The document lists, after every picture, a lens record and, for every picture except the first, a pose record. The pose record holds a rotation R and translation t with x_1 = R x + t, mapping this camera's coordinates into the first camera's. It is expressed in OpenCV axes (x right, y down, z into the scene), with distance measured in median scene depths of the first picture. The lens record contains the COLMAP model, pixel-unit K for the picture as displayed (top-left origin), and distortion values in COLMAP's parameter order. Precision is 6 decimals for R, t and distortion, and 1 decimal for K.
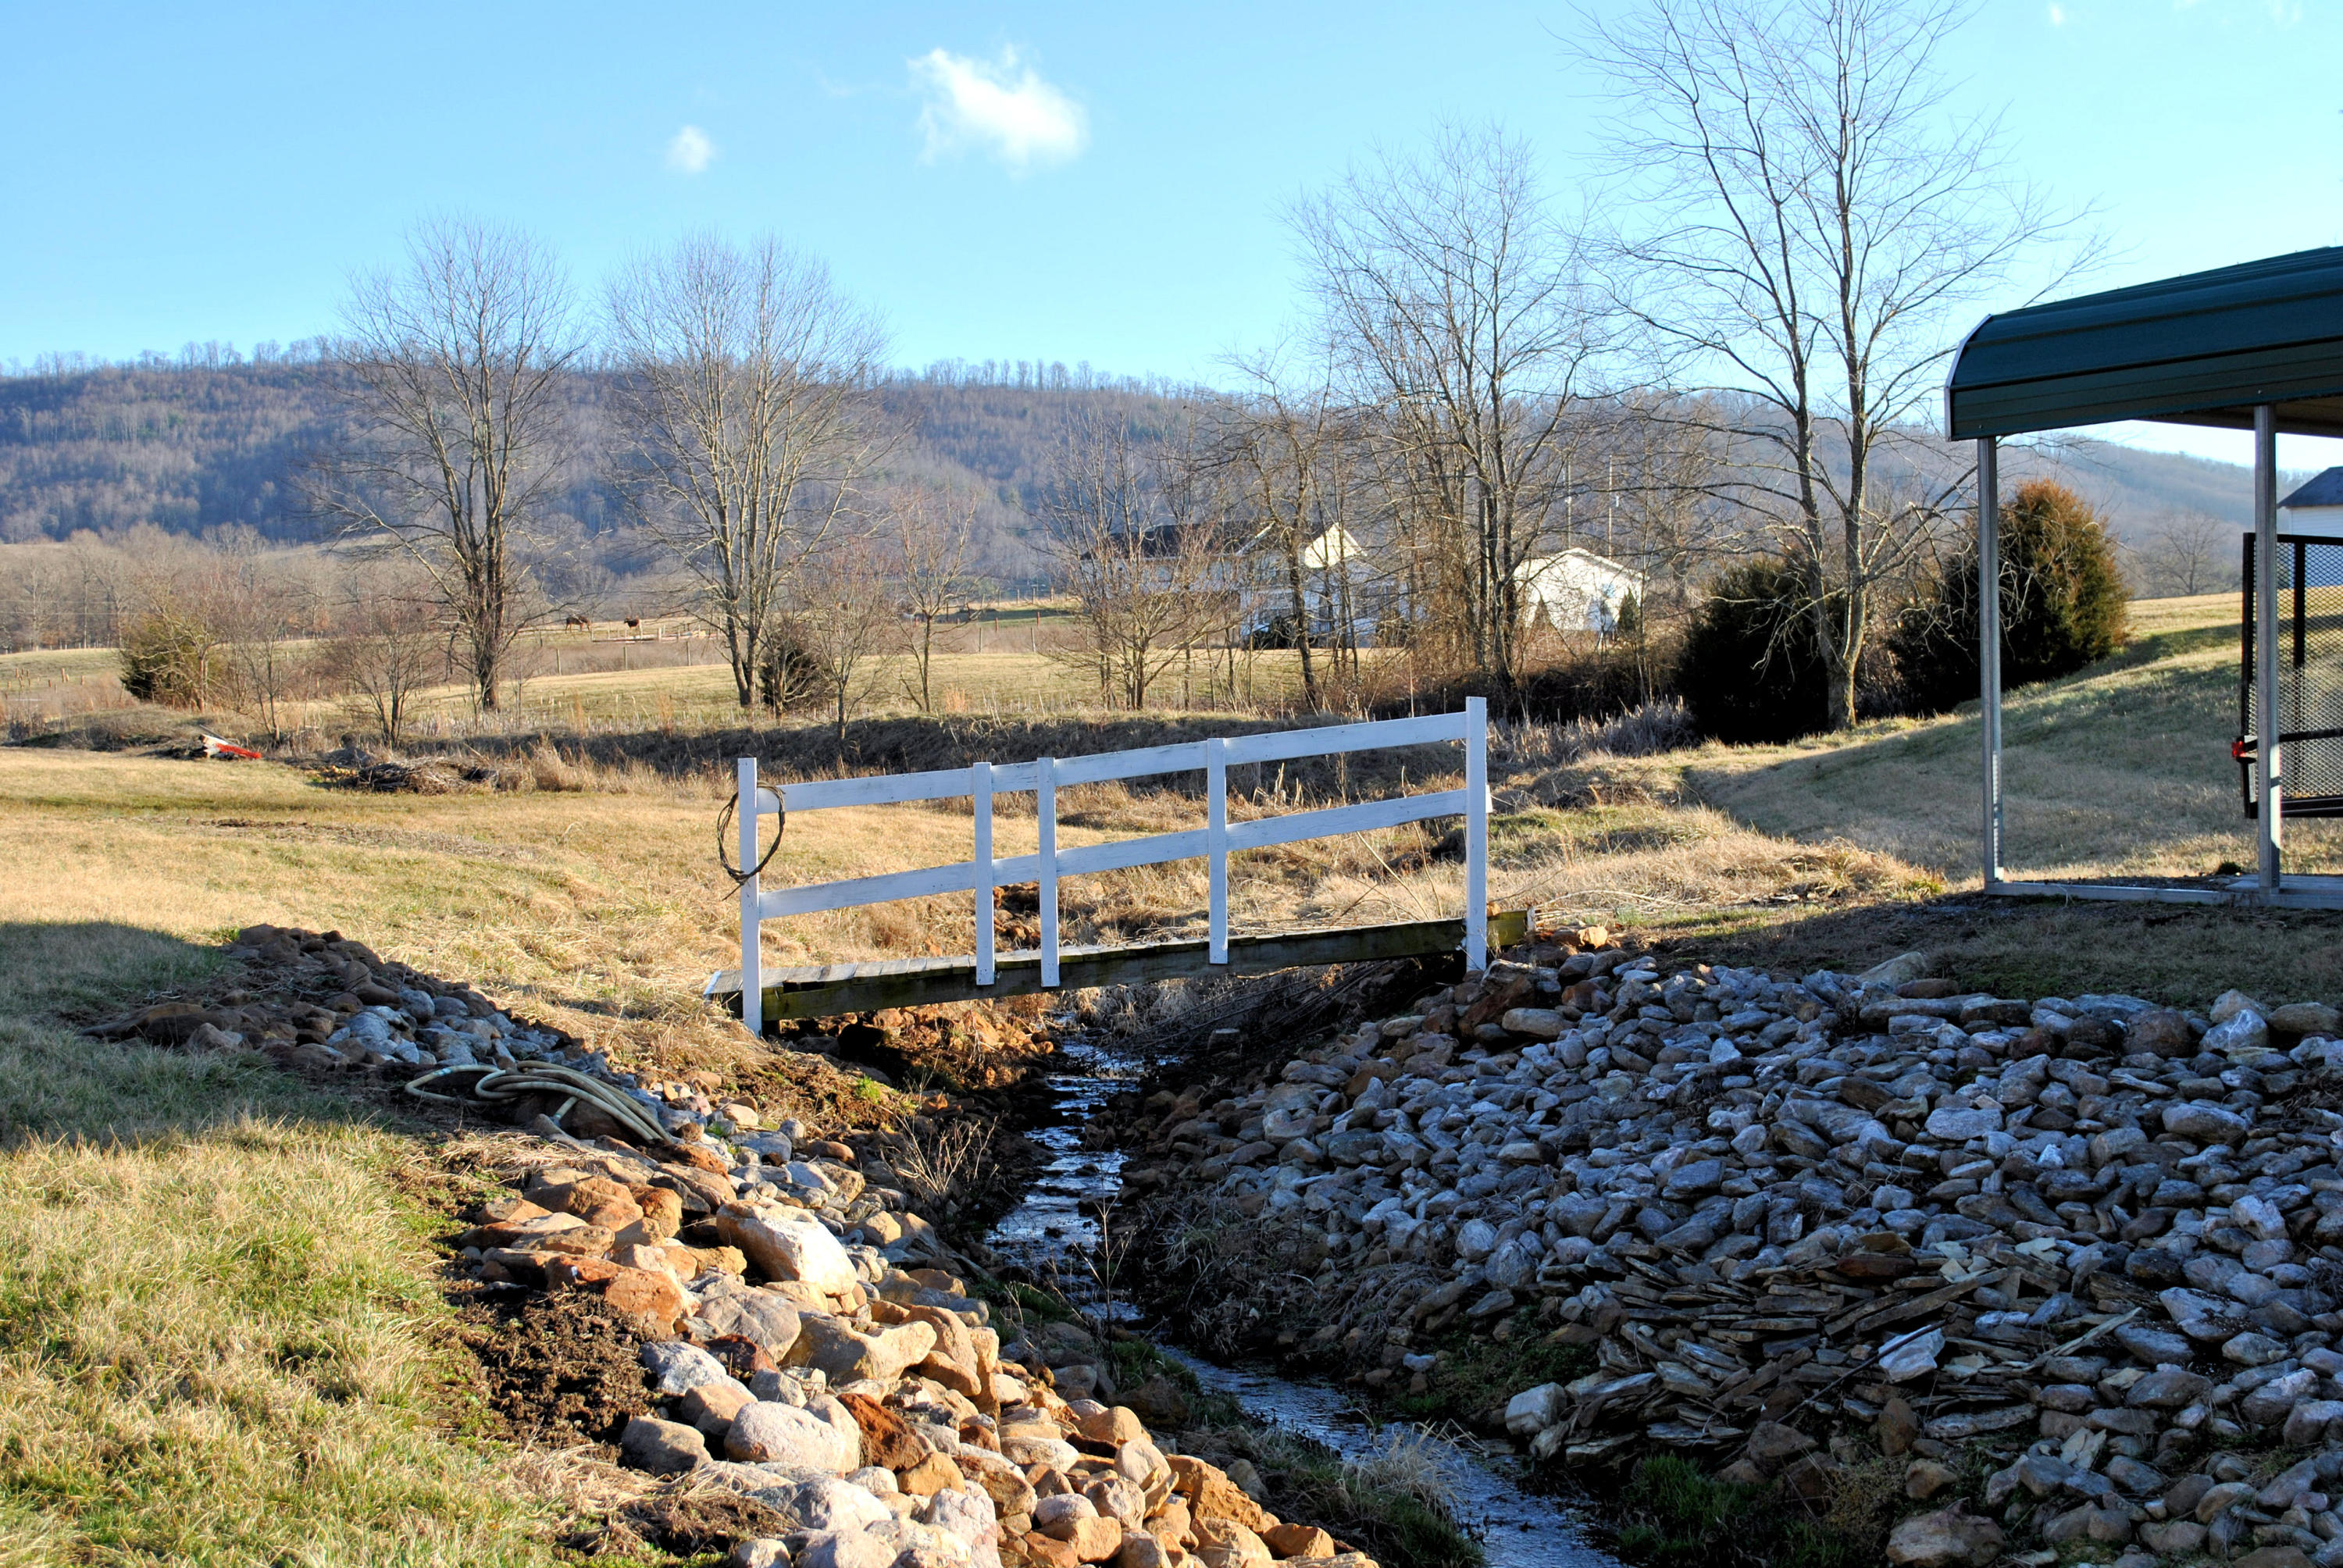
lens RADIAL K [[3323.2, 0, 1171.5], [0, 3323.2, 784.0], [0, 0, 1]] dist [-0.012014, -0.033435]
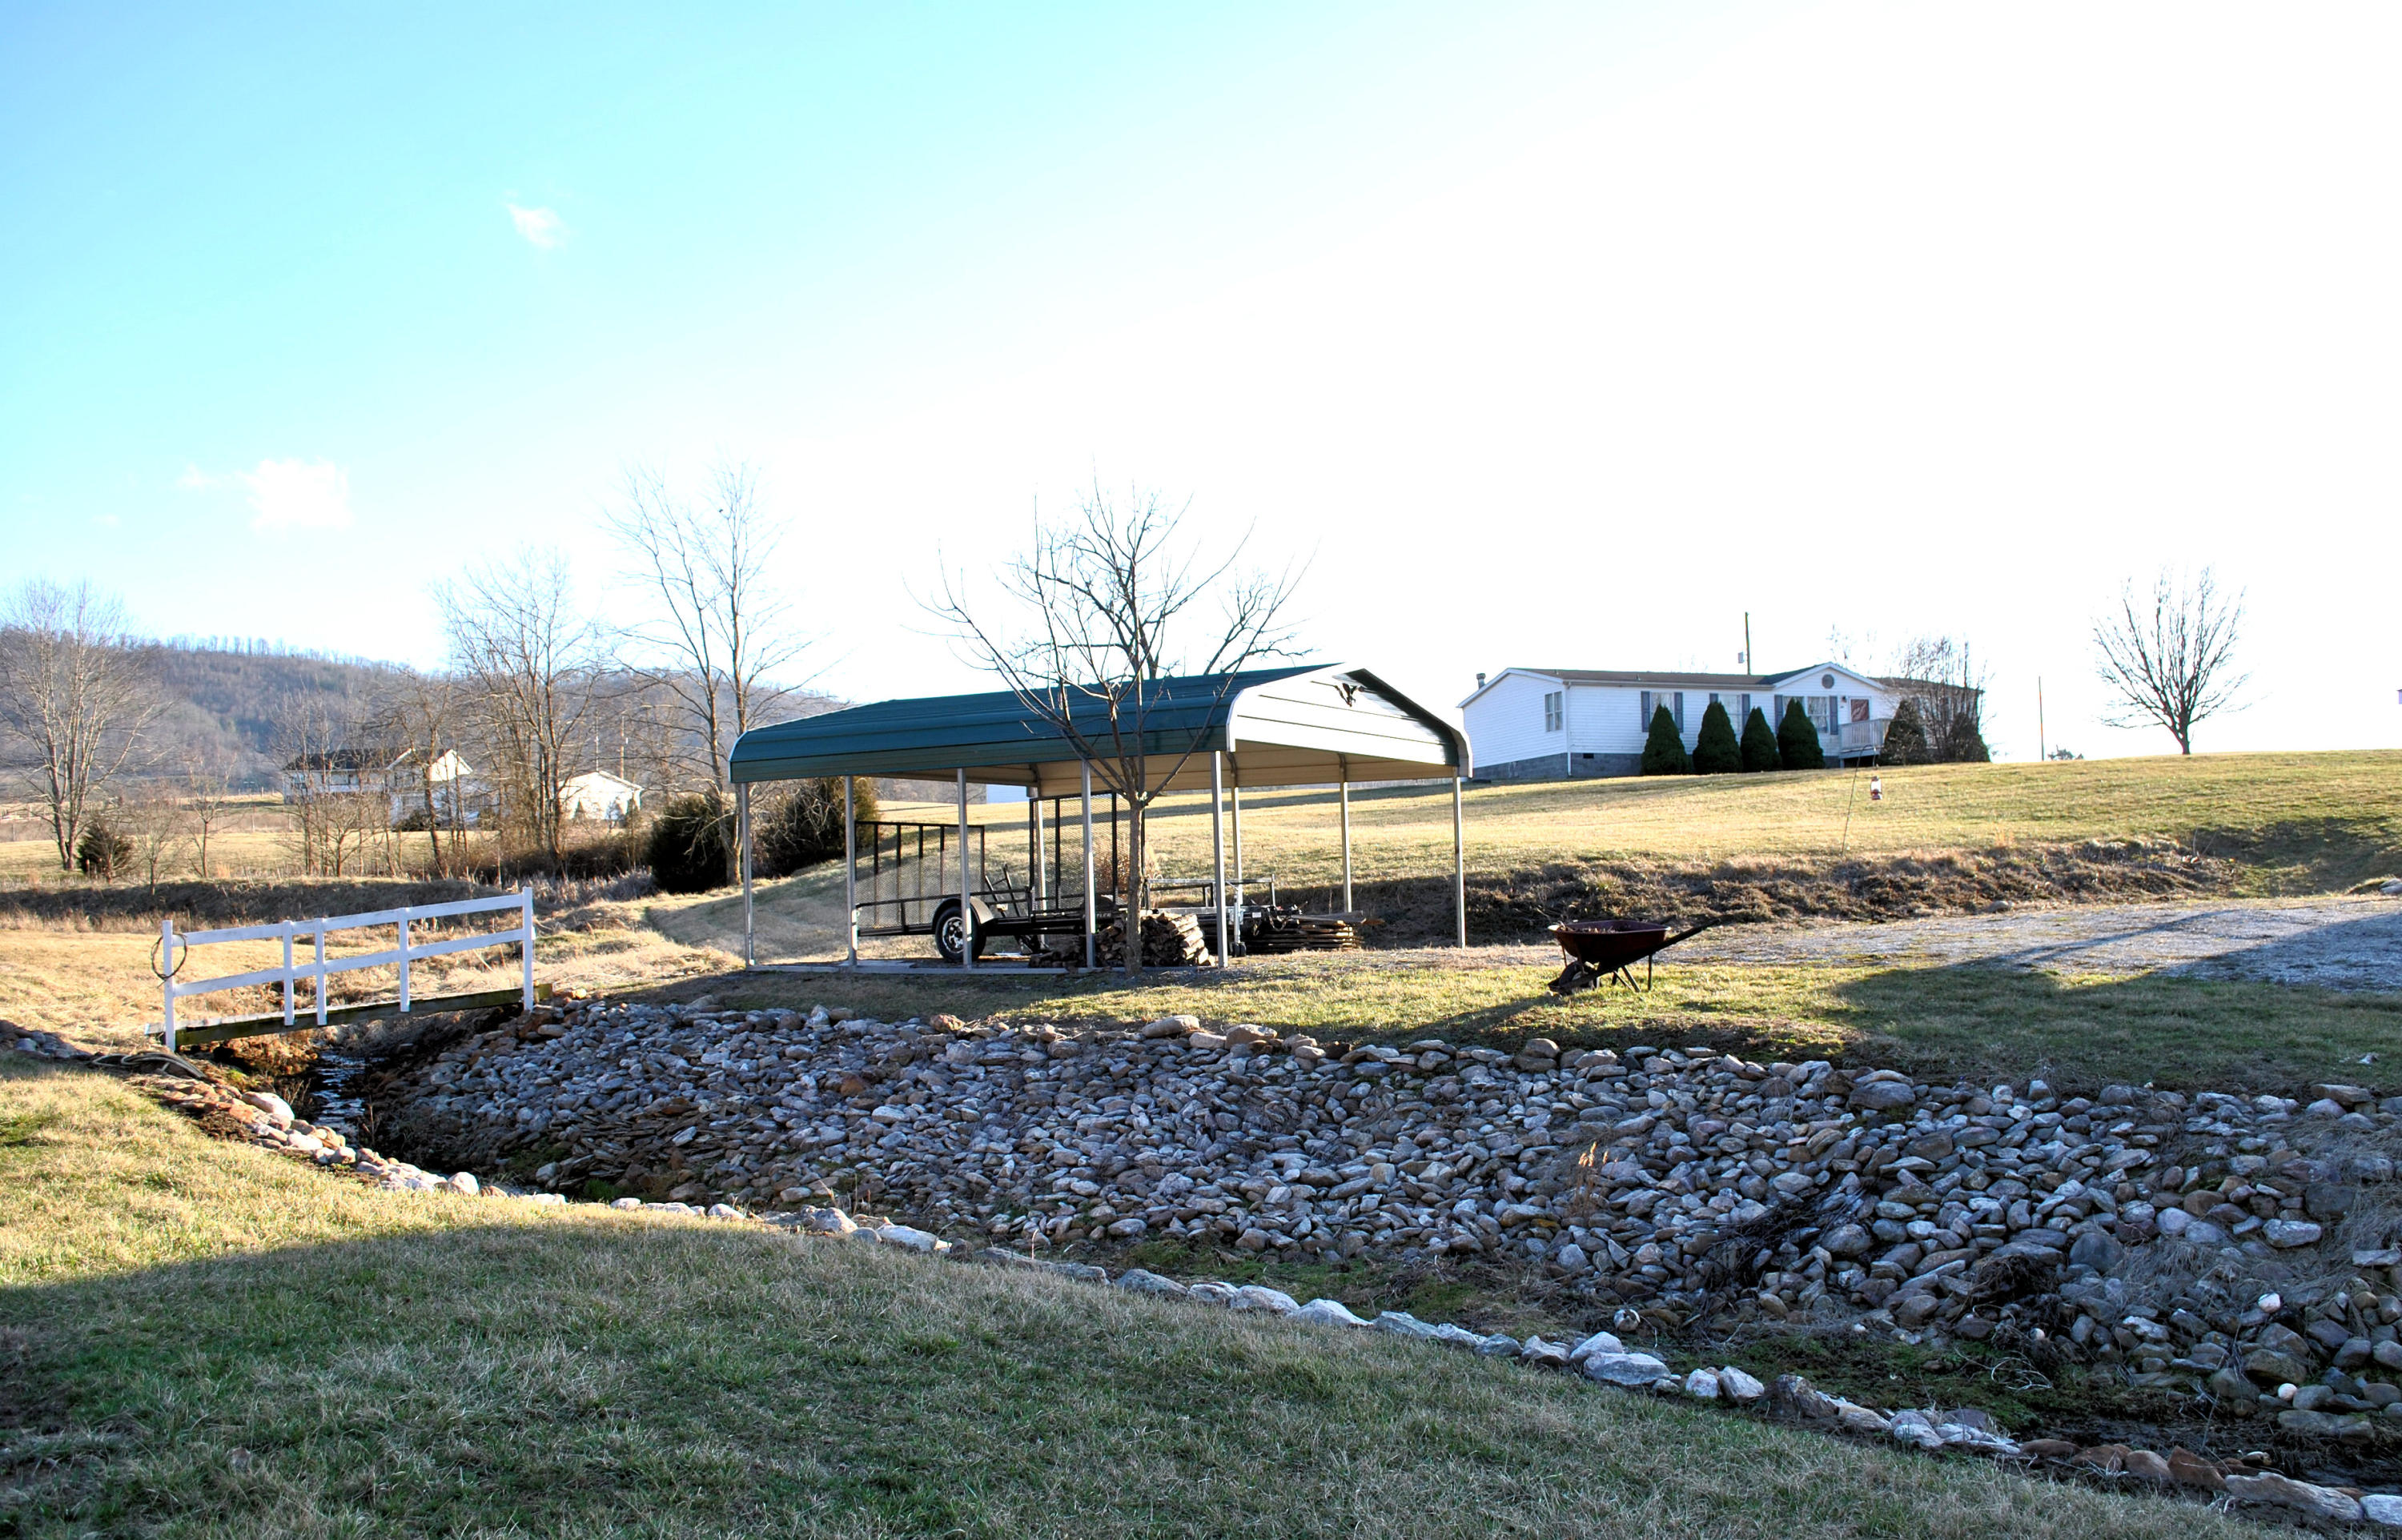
lens RADIAL K [[1912.8, 0, 1299.3], [0, 1912.8, 869.5], [0, 0, 1]] dist [-0.088371, 0.007615]
pose [[0.890133, -0.006084, 0.455661, -0.021630], [0.014188, 0.999796, -0.014366, -0.012312], [-0.455480, 0.019253, 0.890038, -0.339678]]
